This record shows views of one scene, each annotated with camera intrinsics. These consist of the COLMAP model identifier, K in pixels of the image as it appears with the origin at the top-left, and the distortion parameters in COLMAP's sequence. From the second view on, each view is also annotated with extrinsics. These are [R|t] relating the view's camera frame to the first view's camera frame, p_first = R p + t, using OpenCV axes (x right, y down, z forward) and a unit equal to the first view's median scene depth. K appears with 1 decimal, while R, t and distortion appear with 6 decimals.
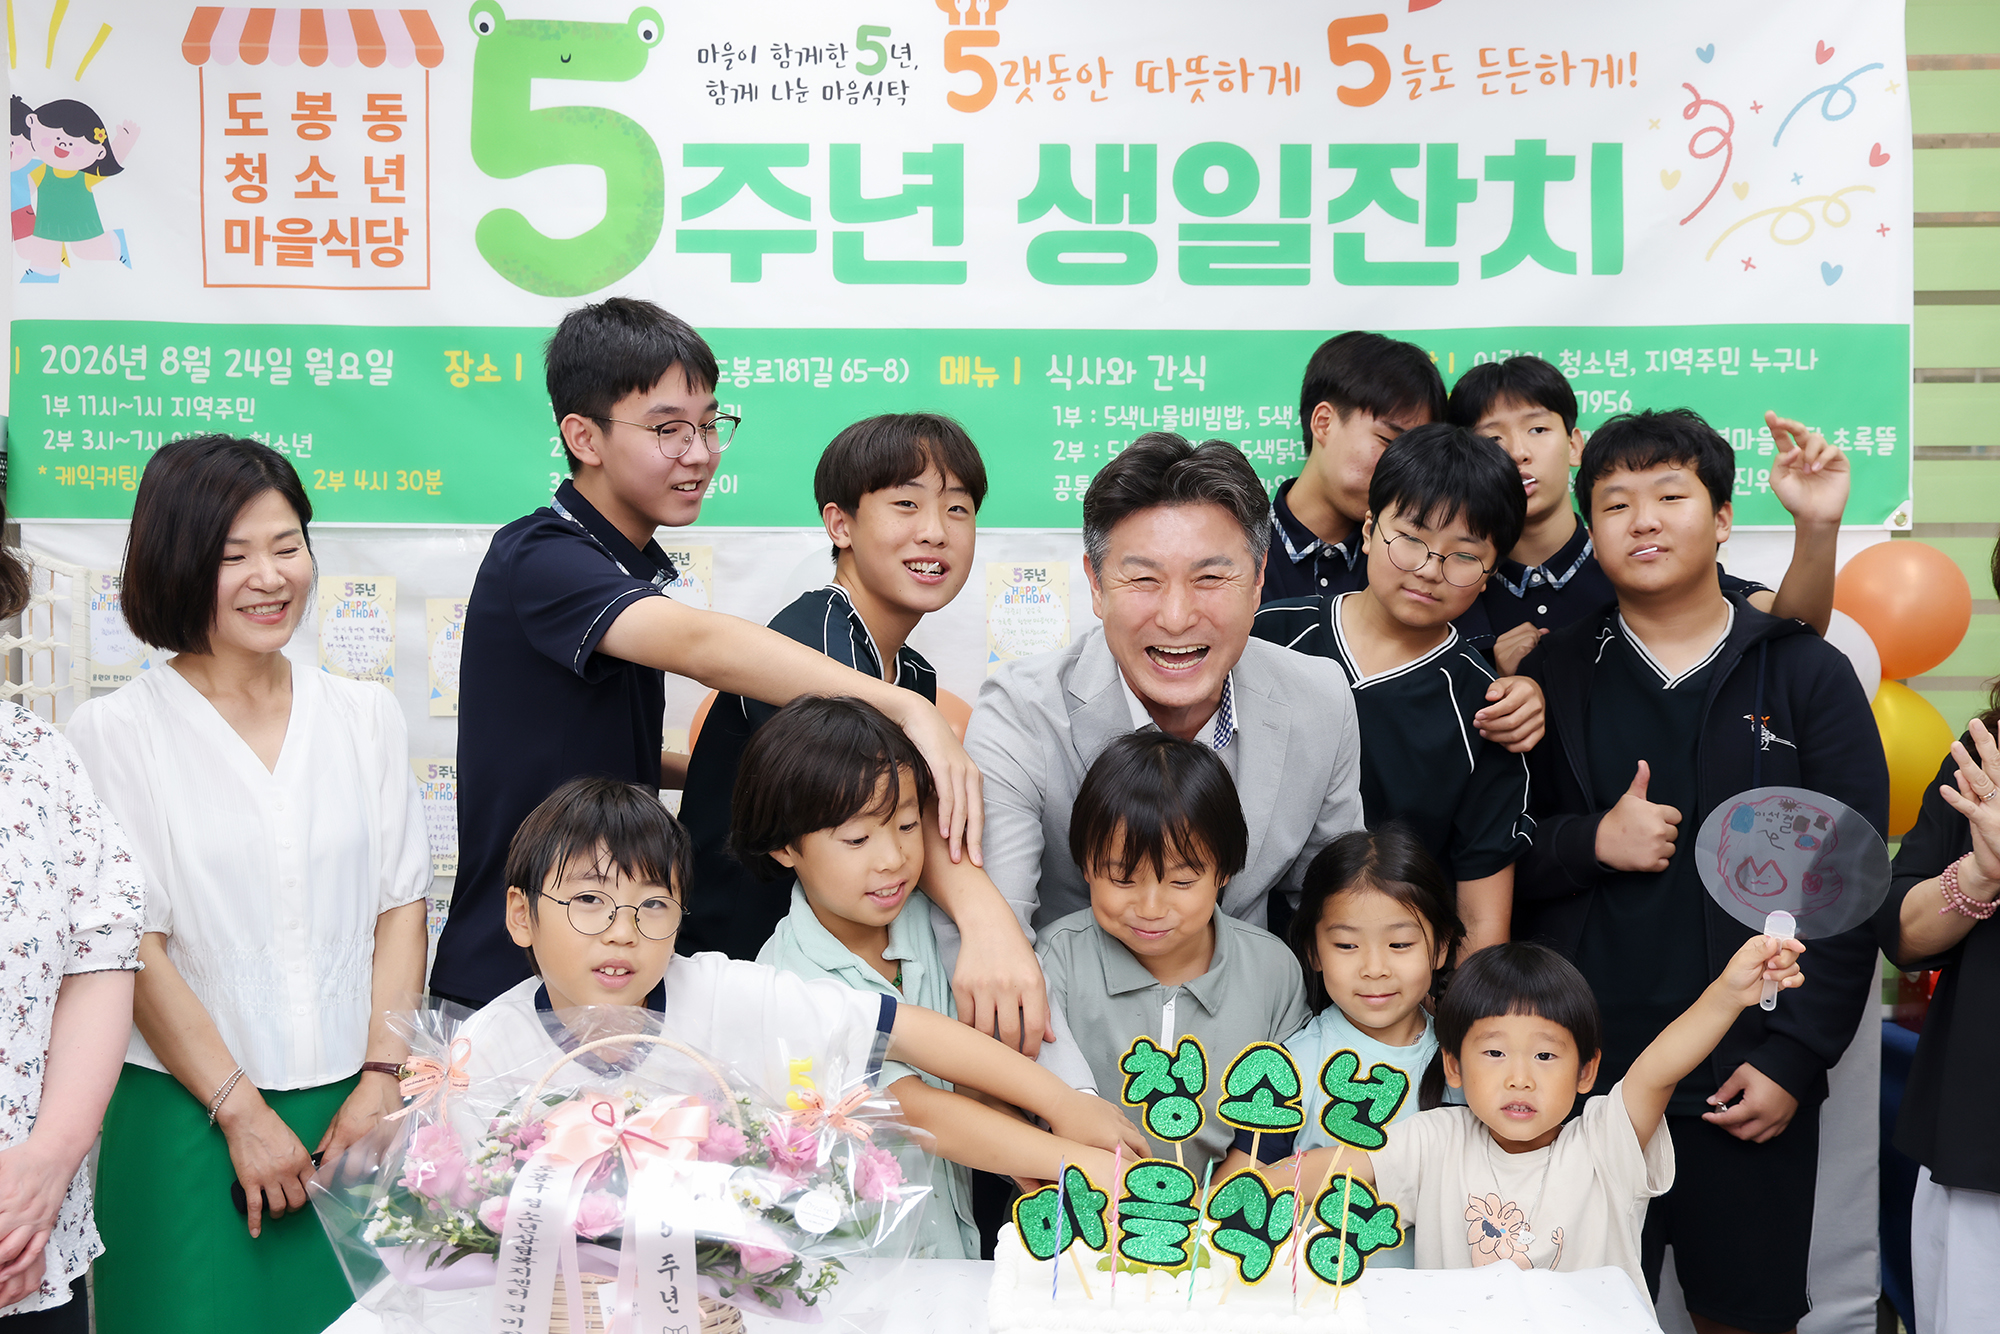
lens RADIAL K [[2387.0, 0, 1022.4], [0, 2387.0, 737.1], [0, 0, 1]] dist [-0.000575, 0.171708]
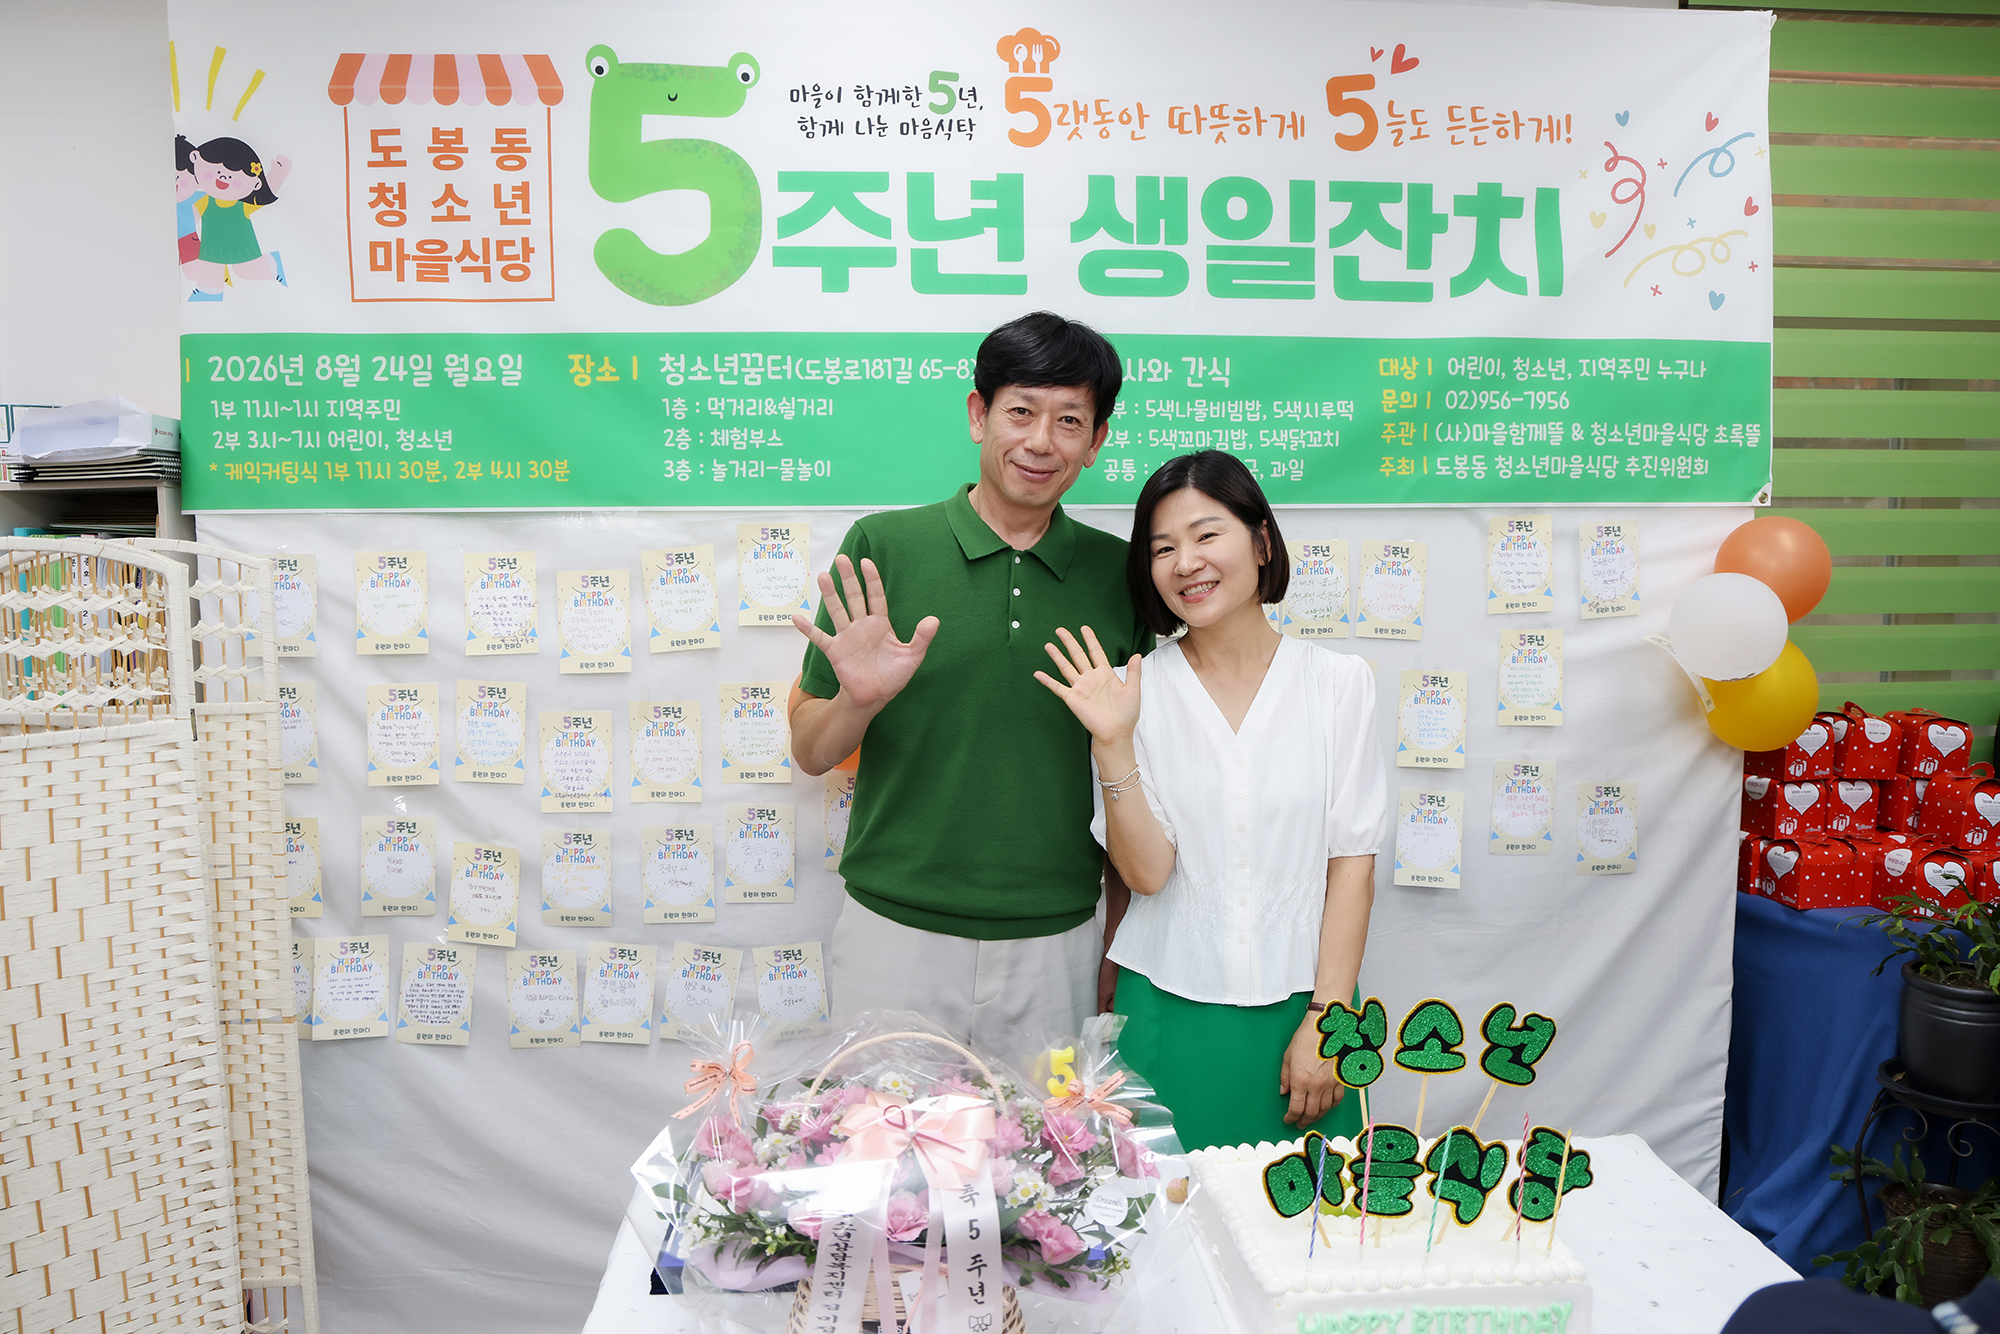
lens RADIAL K [[1475.3, 0, 982.6], [0, 1475.3, 718.7], [0, 0, 1]] dist [-0.115982, 0.100596]
pose [[0.992991, -0.025795, 0.115342, -0.132201], [0.018089, 0.997564, 0.067369, -0.032437], [-0.116799, -0.064811, 0.991039, 0.284914]]
